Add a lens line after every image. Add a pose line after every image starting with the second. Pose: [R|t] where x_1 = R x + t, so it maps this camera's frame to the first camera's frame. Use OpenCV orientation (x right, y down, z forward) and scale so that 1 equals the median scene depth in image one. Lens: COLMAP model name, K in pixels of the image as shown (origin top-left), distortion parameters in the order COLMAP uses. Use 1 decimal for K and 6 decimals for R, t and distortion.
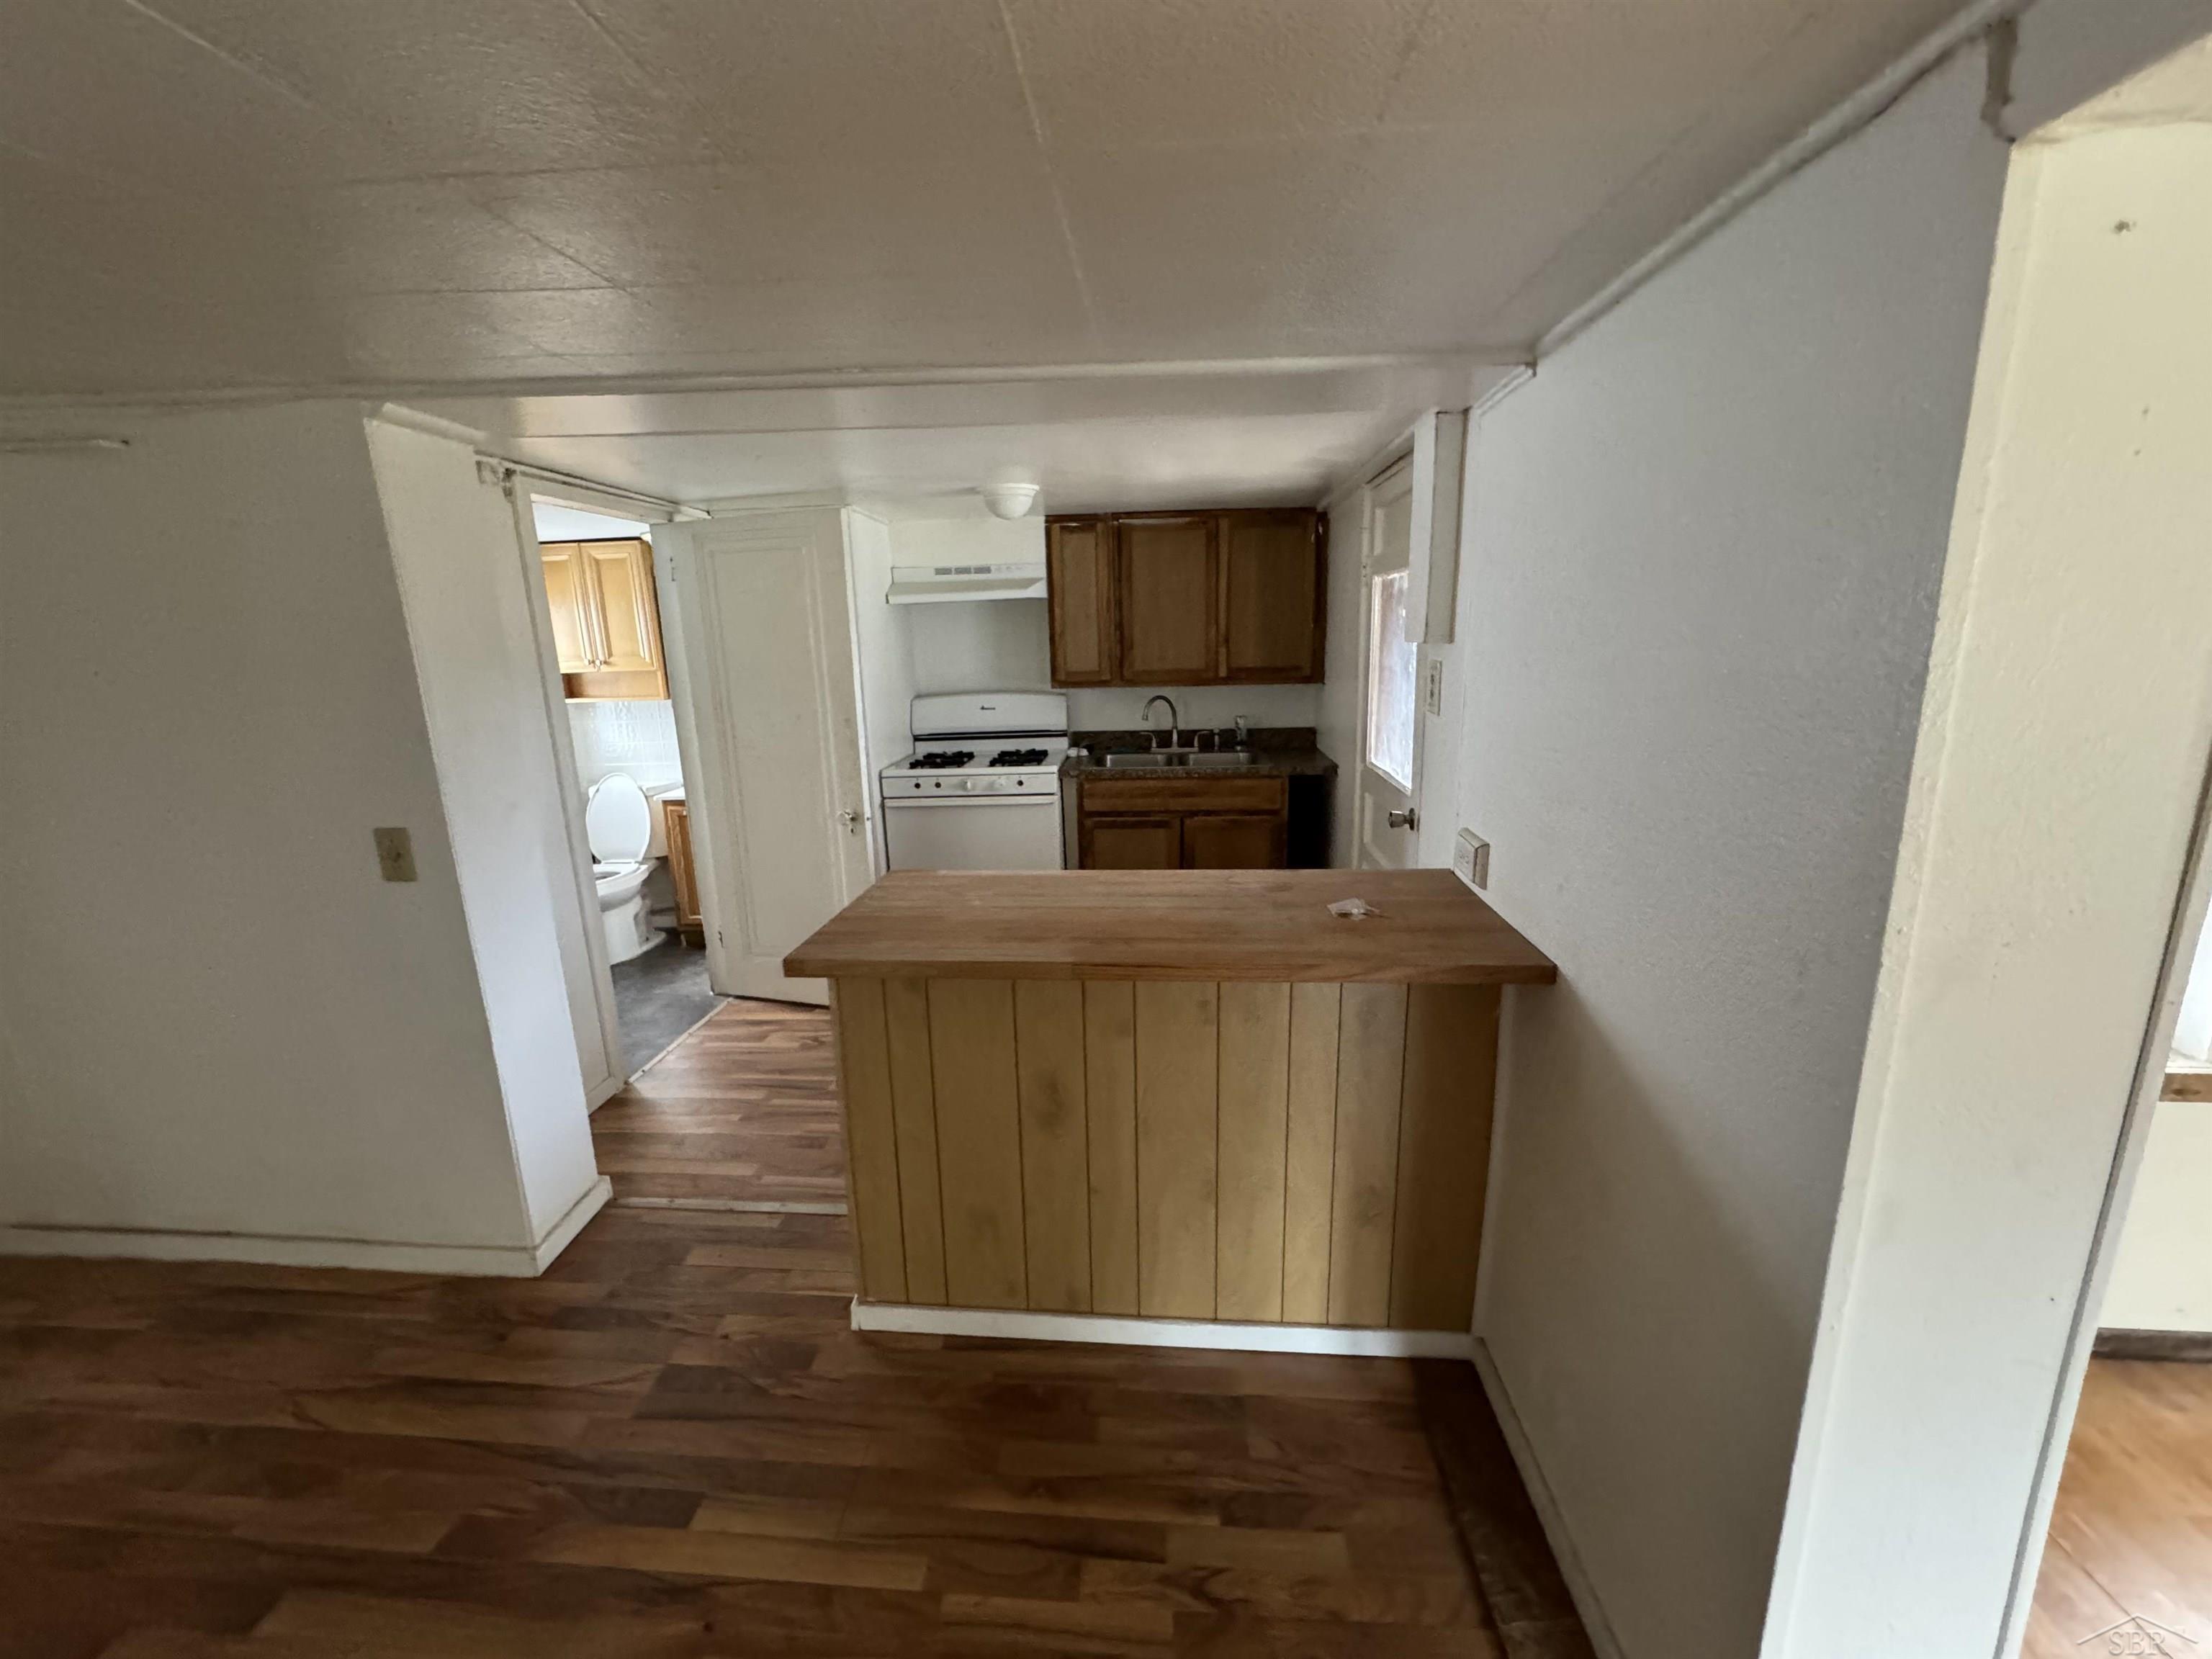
lens RADIAL K [[889.6, 0, 1105.7], [0, 889.6, 829.7], [0, 0, 1]] dist [-0.000642, -0.000038]
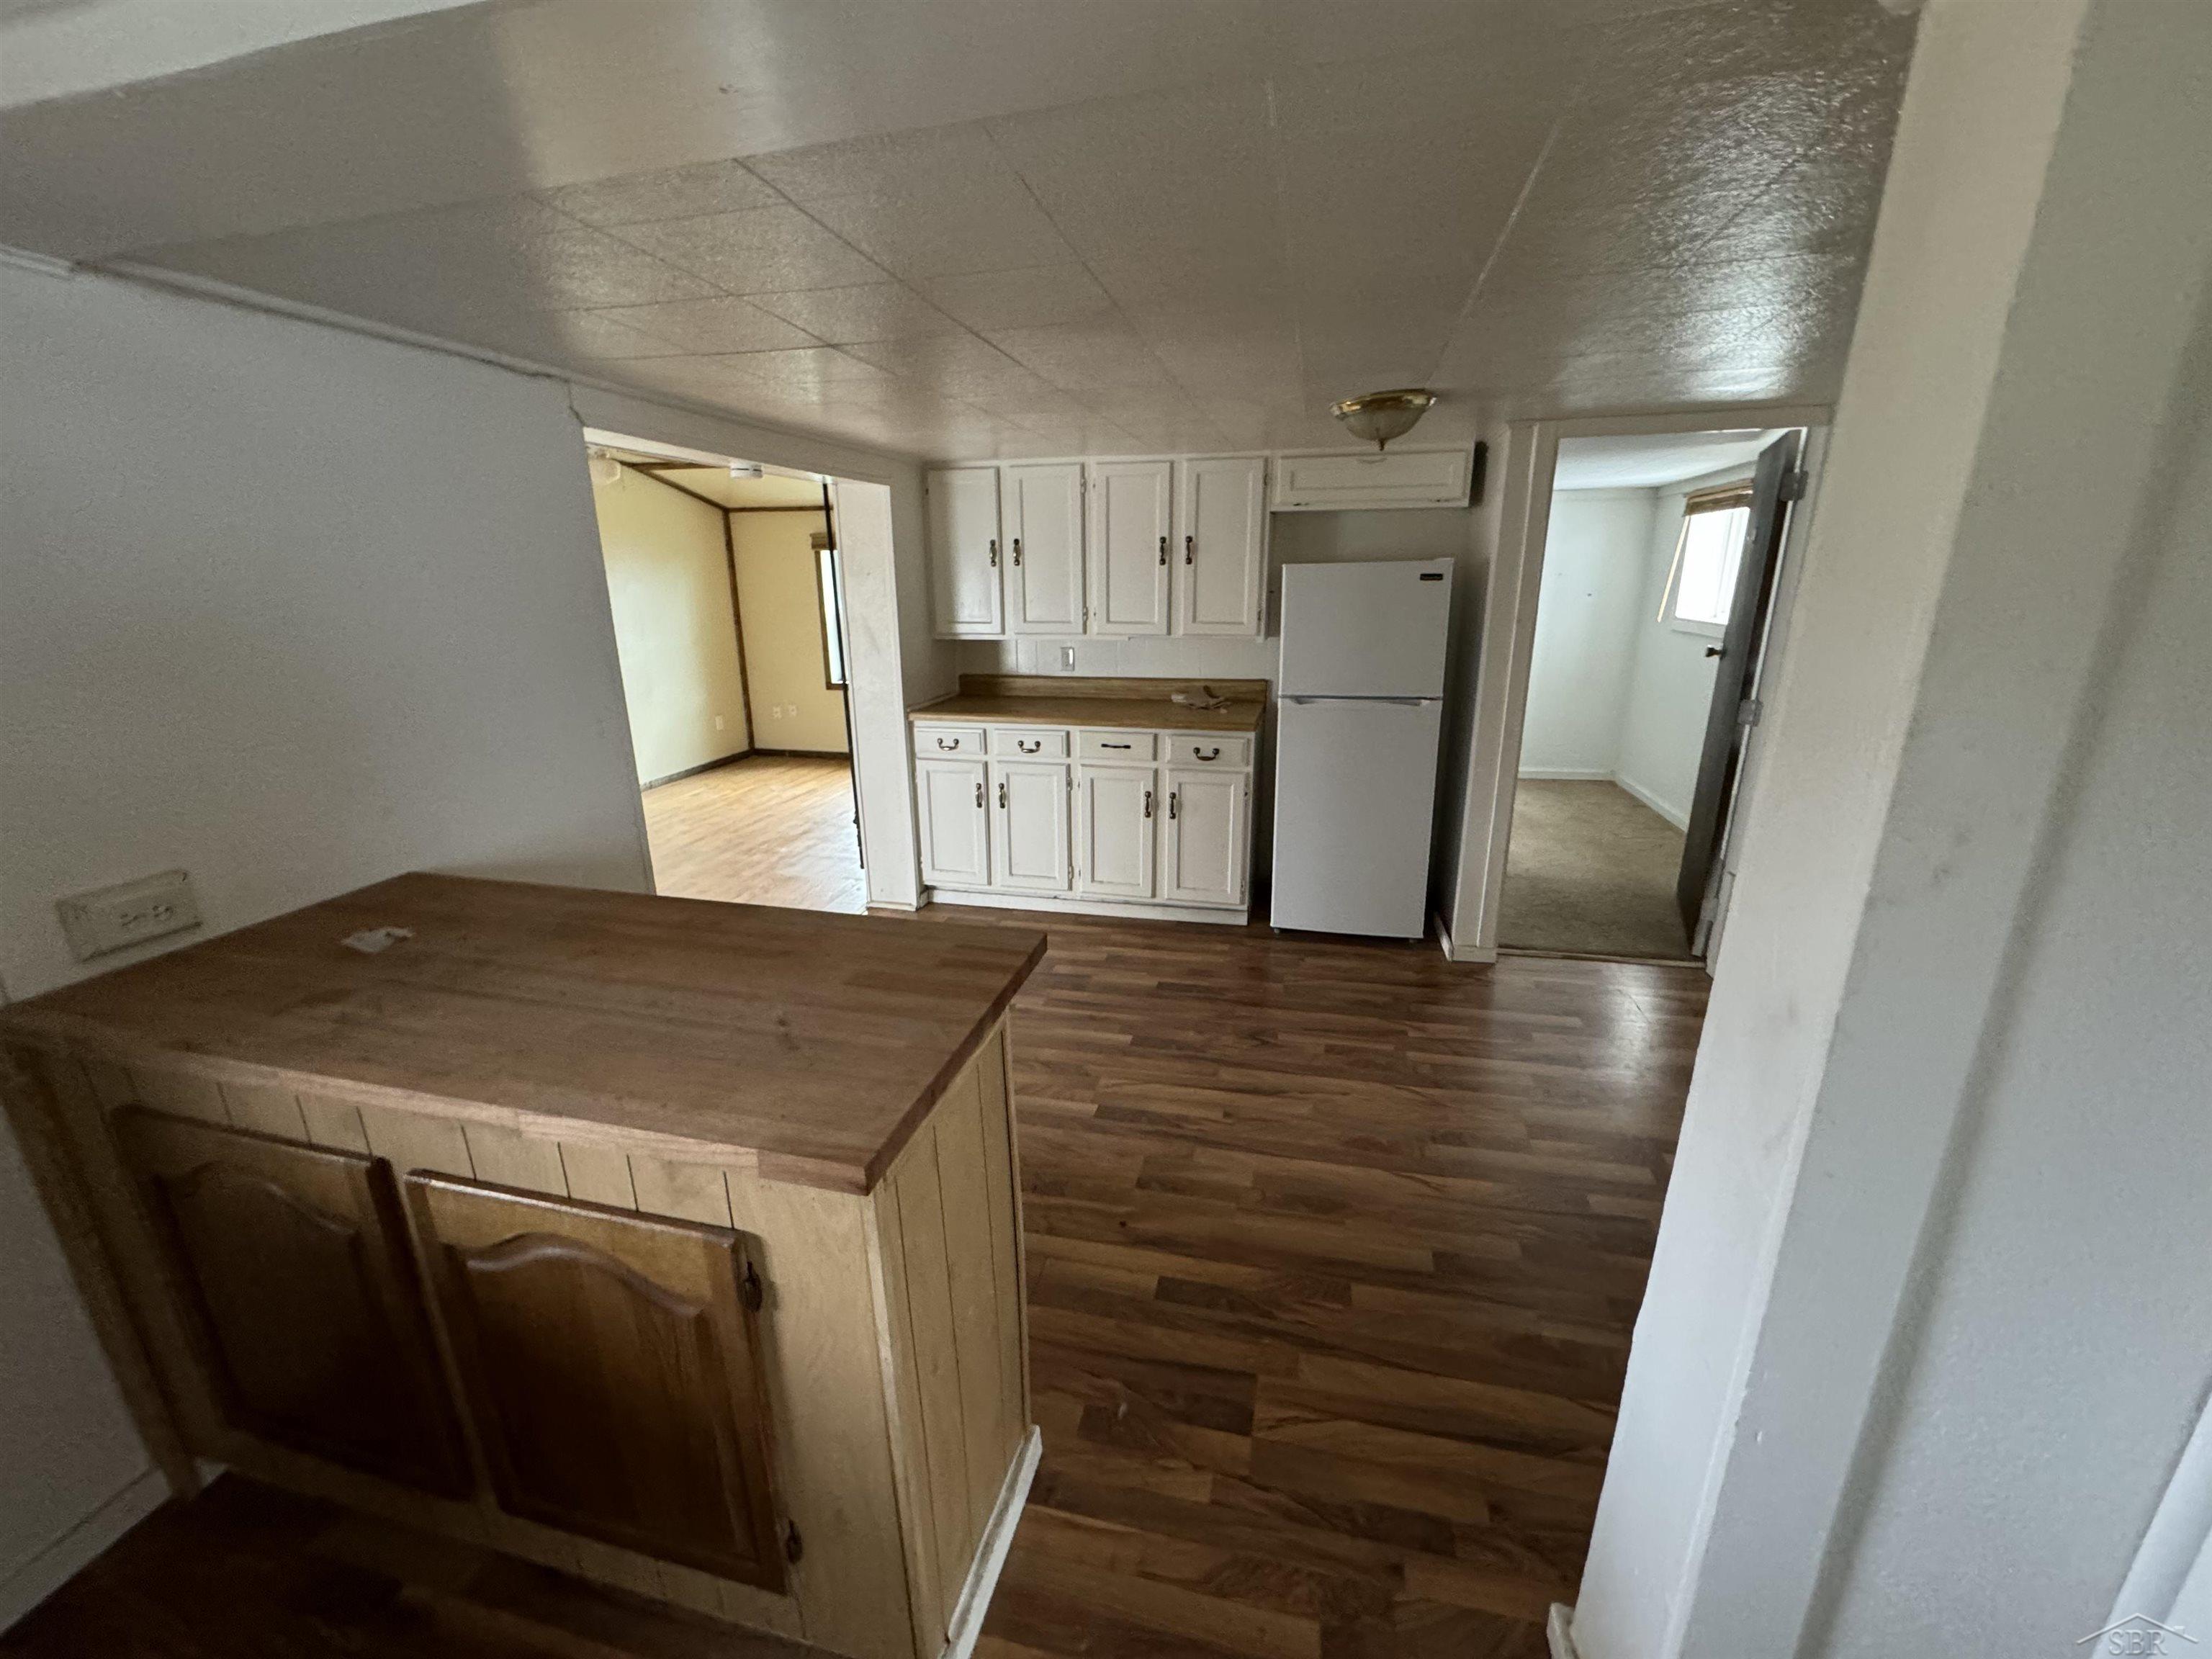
lens RADIAL K [[889.6, 0, 1108.0], [0, 889.6, 827.4], [0, 0, 1]] dist [-0.000642, -0.000038]
pose [[-0.986807, -0.022814, 0.160284, -0.481214], [0.058261, 0.873656, 0.483043, -0.331458], [-0.151053, 0.486009, -0.860801, 1.472144]]
